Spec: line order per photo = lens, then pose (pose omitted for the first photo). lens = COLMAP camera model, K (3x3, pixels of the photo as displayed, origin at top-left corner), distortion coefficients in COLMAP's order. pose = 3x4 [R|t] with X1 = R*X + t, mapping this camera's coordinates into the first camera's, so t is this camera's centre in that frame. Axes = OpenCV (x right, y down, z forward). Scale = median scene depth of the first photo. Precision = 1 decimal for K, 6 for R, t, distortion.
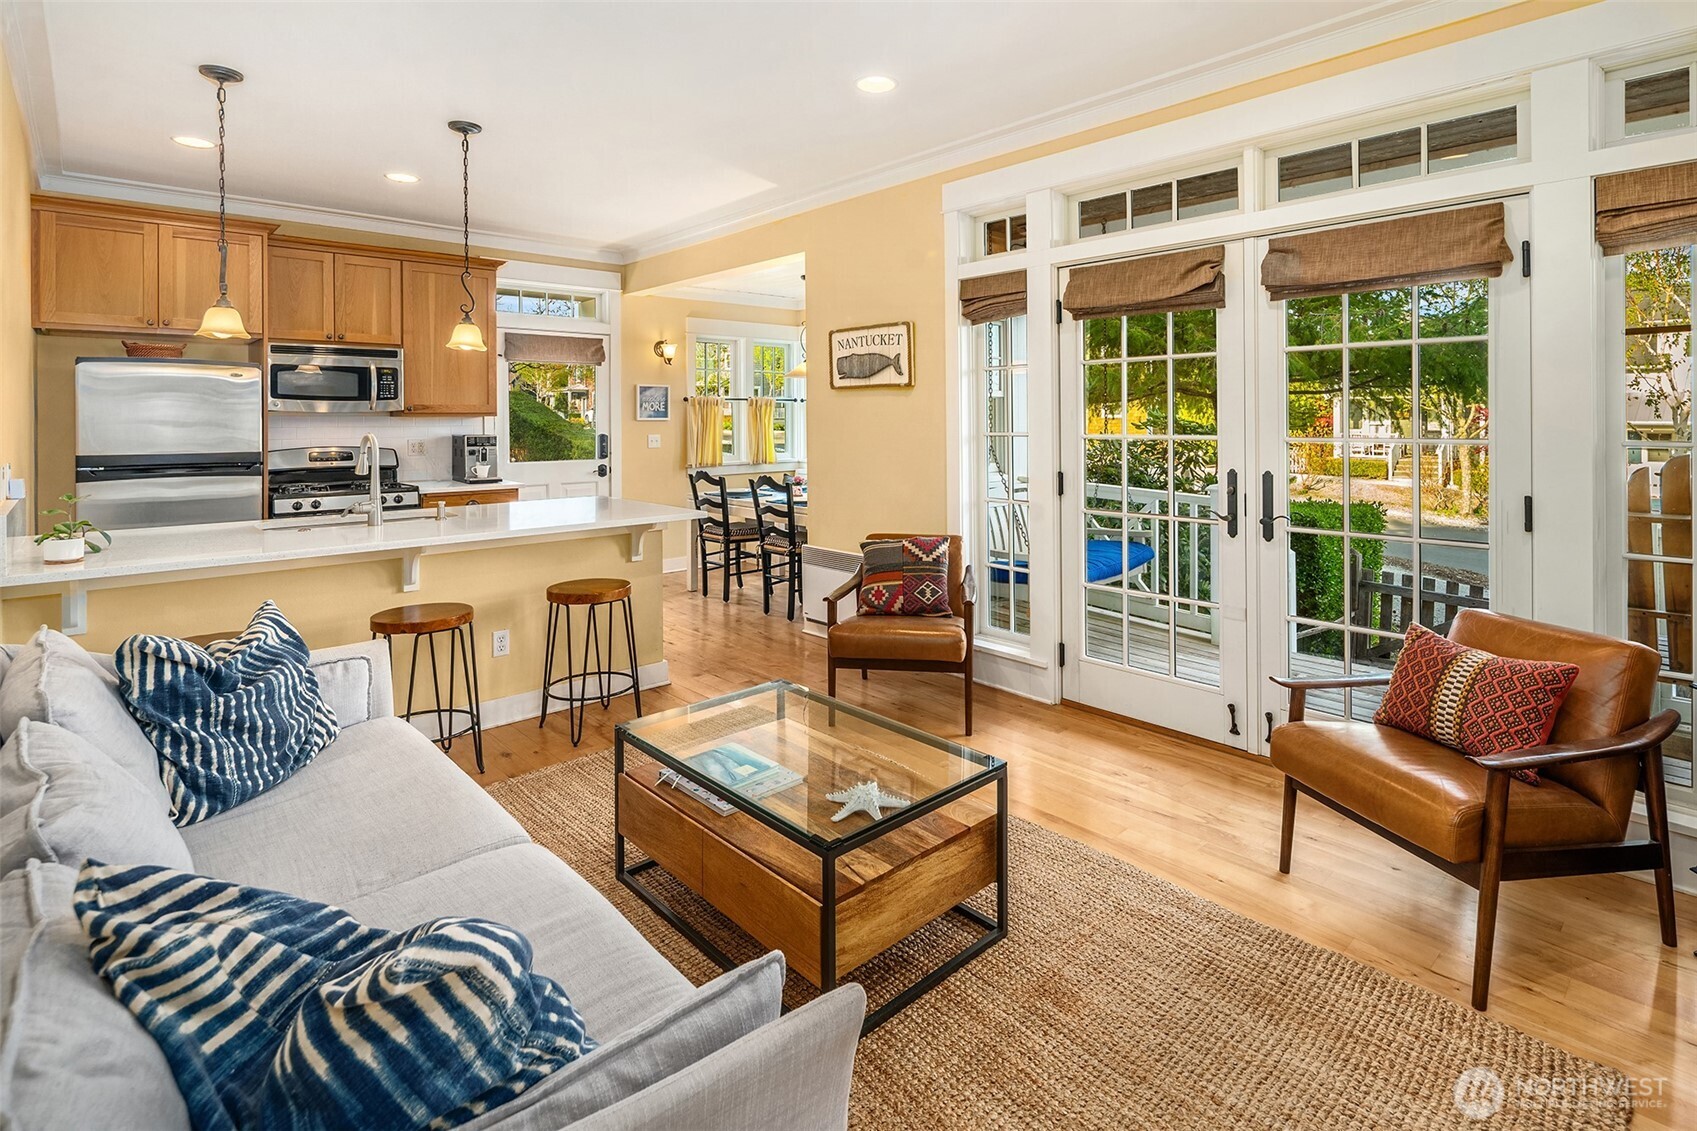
lens RADIAL K [[819.8, 0, 846.9], [0, 819.8, 564.4], [0, 0, 1]] dist [-0.019968, -0.000045]
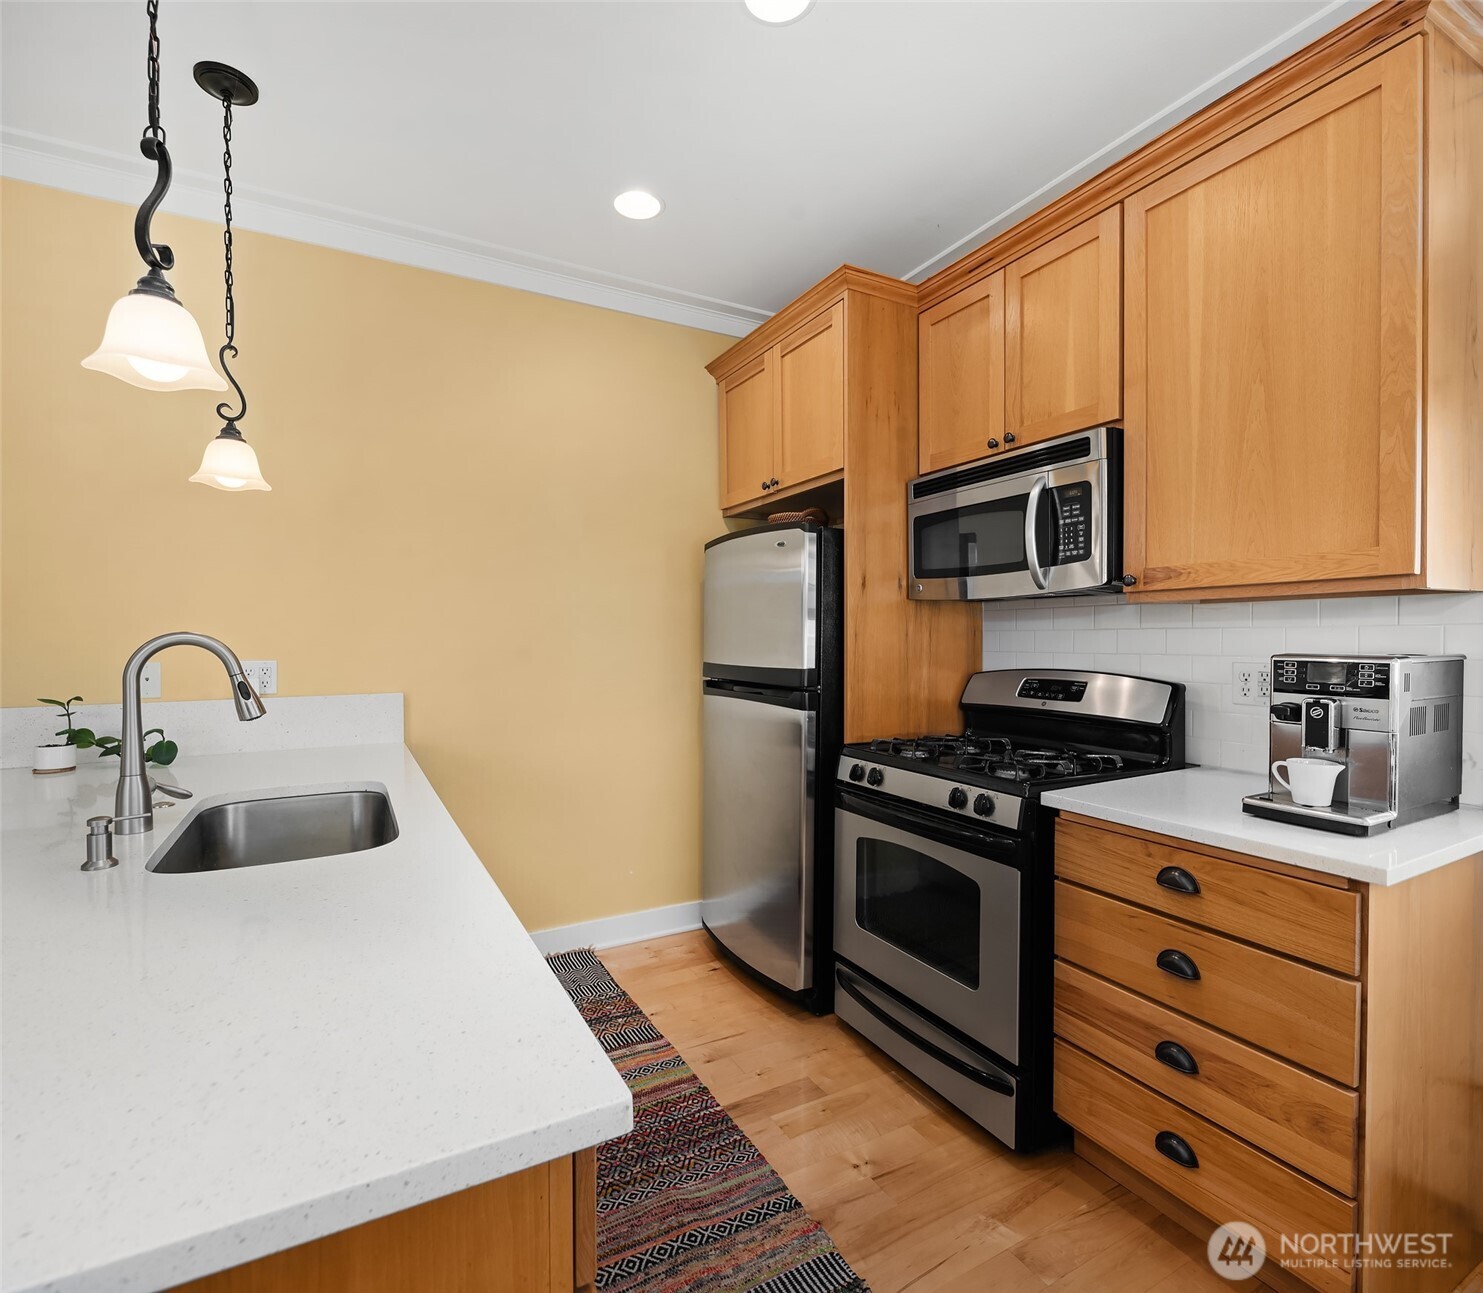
lens RADIAL K [[750.1, 0, 744.0], [0, 750.1, 646.0], [0, 0, 1]] dist [0.018916, -0.000231]
pose [[-0.230873, 0.018095, -0.972816, -0.140226], [-0.162675, 0.985036, 0.056929, -0.139859], [0.959289, 0.171396, -0.224475, 0.840039]]
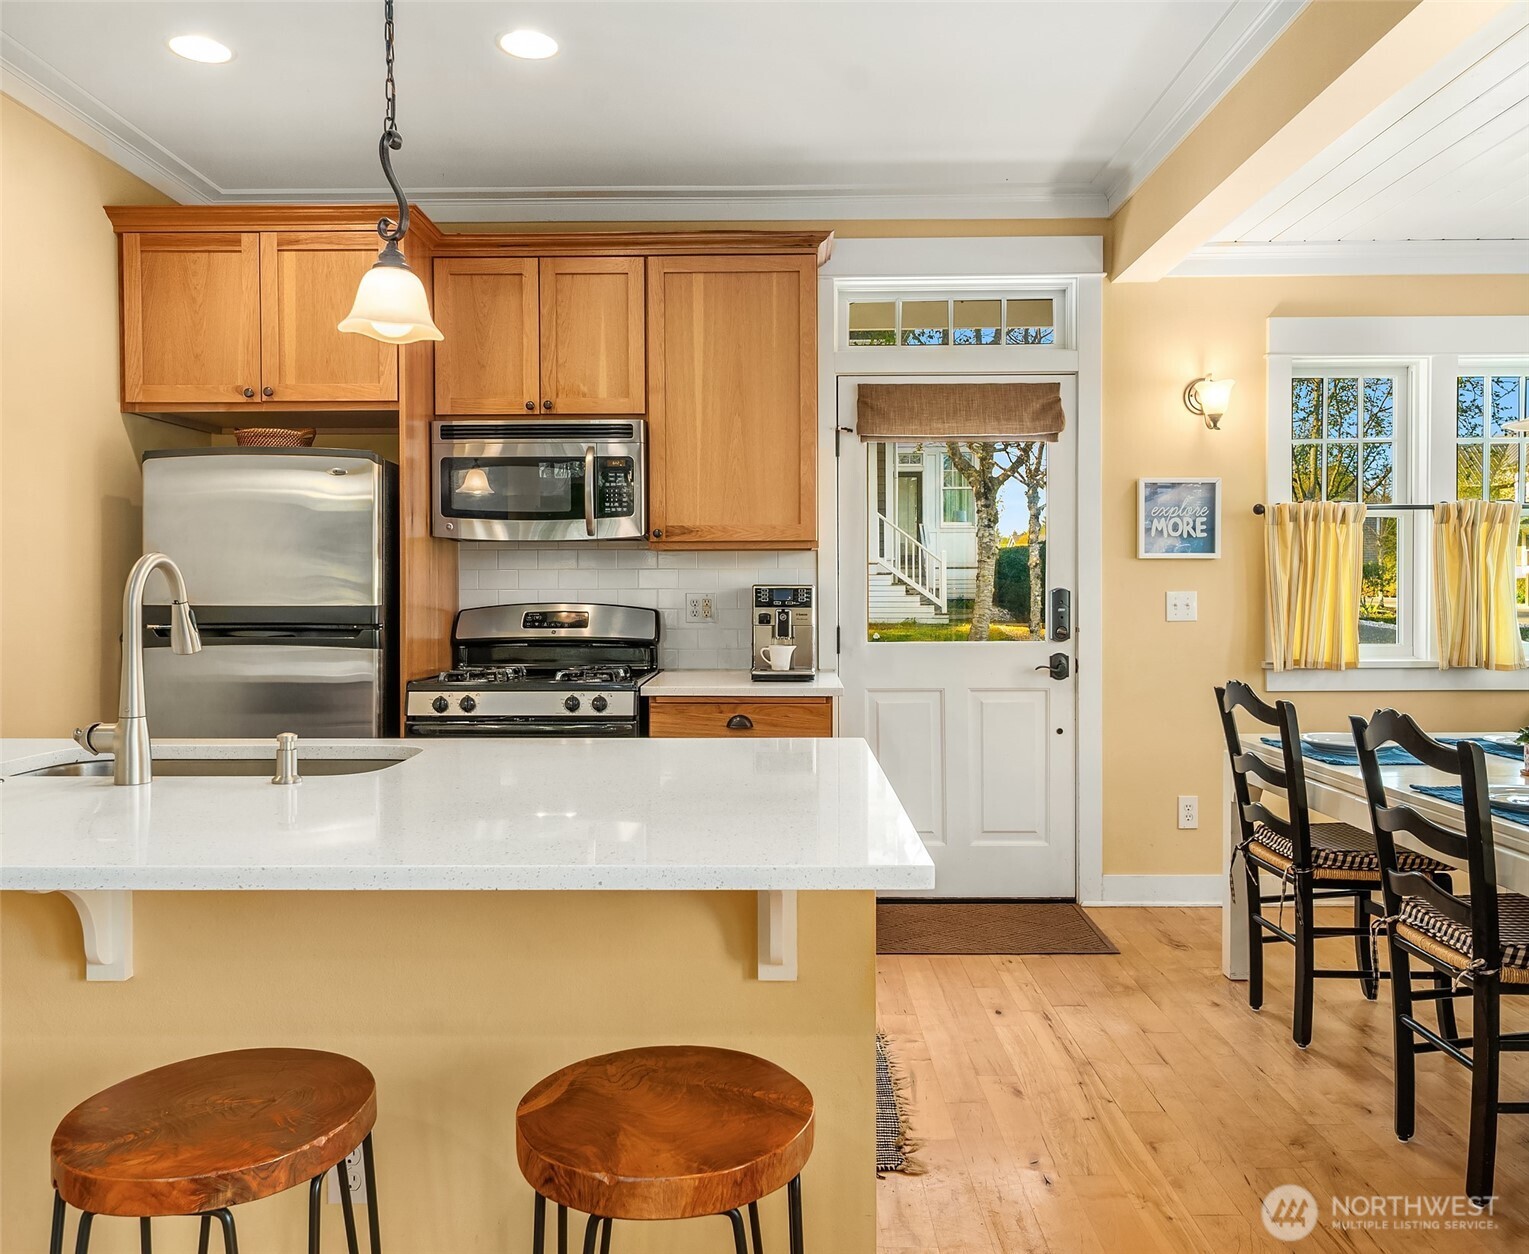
lens RADIAL K [[1174.2, 0, 765.6], [0, 1174.2, 612.4], [0, 0, 1]] dist [-0.010744, -0.005264]
pose [[0.749595, 0.017097, -0.661676, 0.016524], [-0.116552, 0.987455, -0.106524, -0.063009], [0.651554, 0.156969, 0.742185, 0.453544]]
